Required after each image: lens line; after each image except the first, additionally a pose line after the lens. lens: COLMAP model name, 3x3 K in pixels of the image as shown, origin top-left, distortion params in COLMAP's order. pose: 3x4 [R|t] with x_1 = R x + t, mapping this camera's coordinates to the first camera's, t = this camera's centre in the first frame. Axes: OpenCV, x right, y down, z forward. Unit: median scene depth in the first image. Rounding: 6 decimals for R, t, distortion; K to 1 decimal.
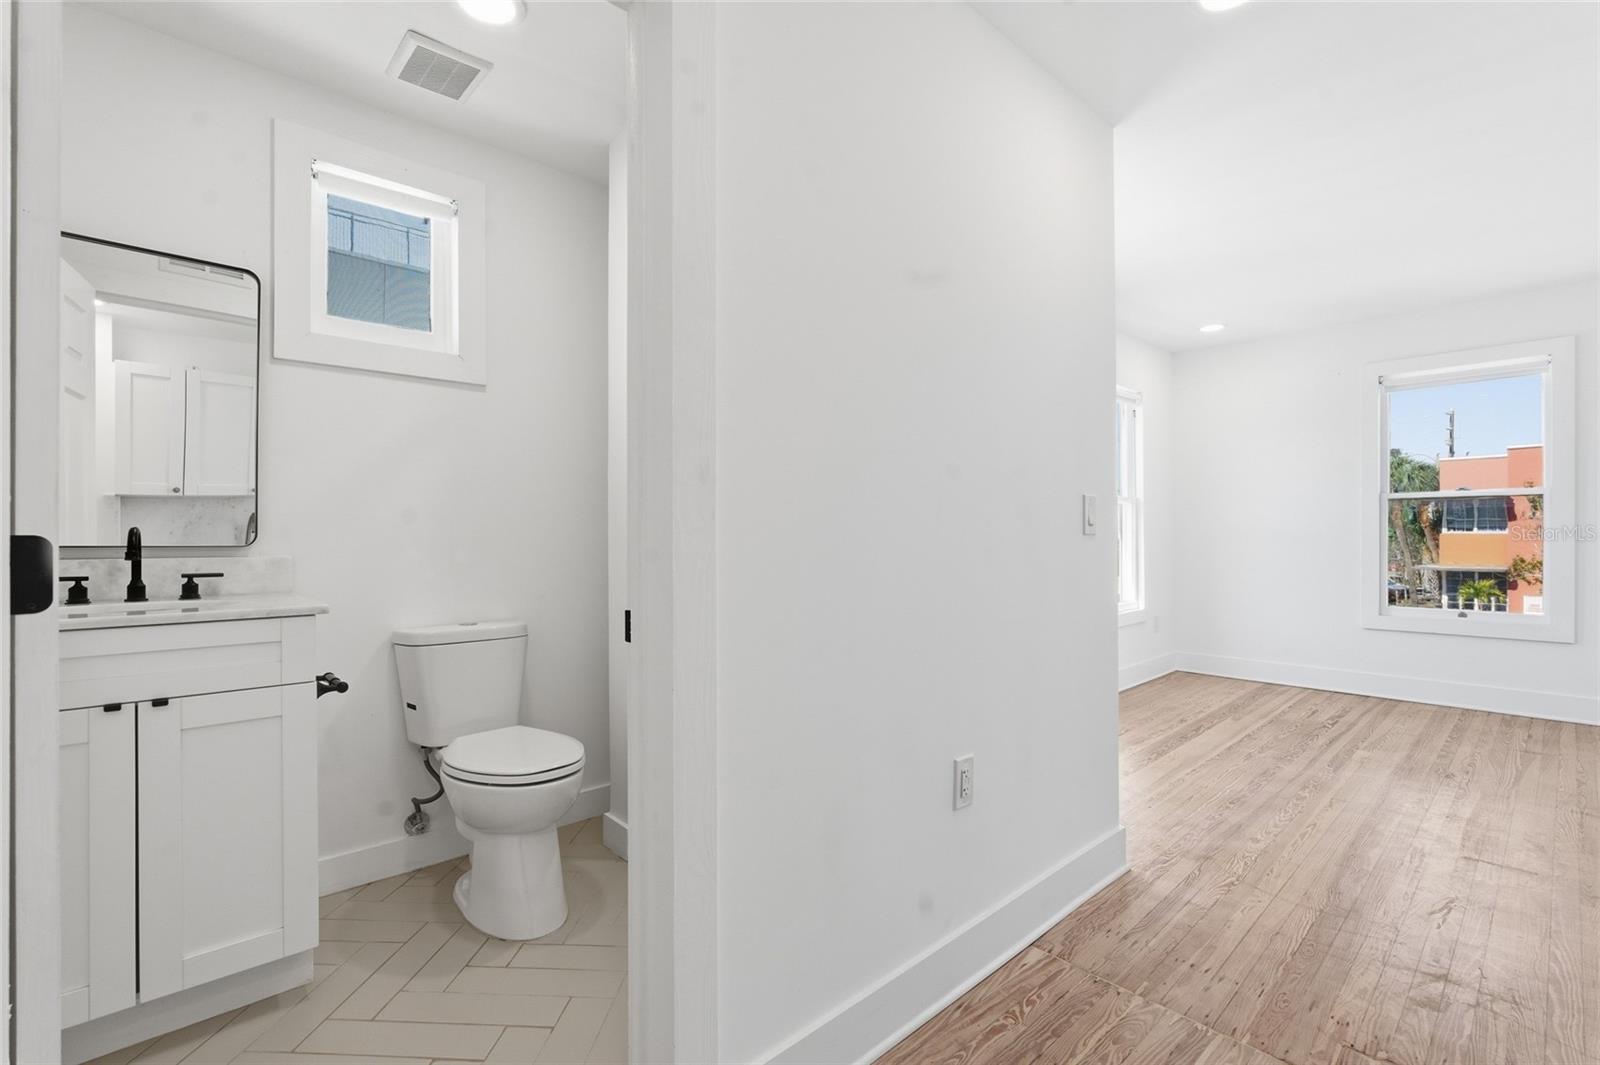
lens RADIAL K [[706.2, 0, 798.4], [0, 706.2, 532.1], [0, 0, 1]] dist [0.000071, 0.000499]
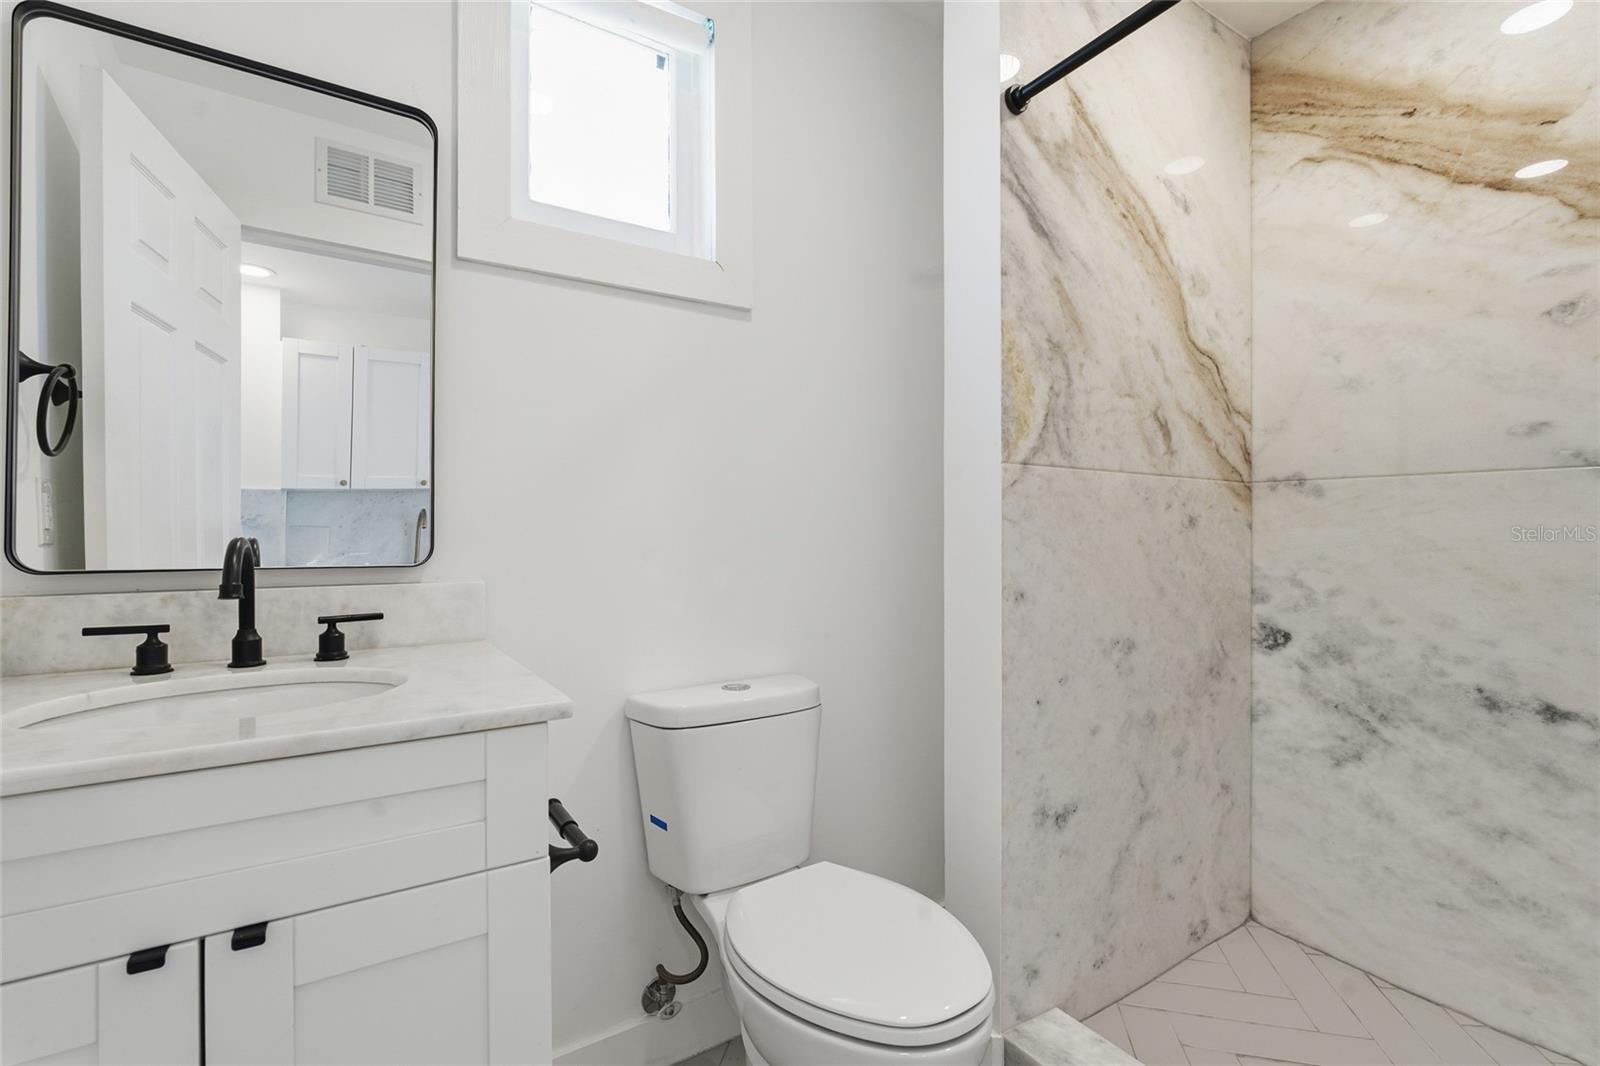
lens RADIAL K [[706.2, 0, 804.8], [0, 706.2, 530.3], [0, 0, 1]] dist [0.000071, 0.000499]
pose [[0.987535, 0.001707, -0.157393, -0.356793], [-0.000486, 0.999969, 0.007796, -0.015622], [0.157401, -0.007623, 0.987505, 0.452195]]
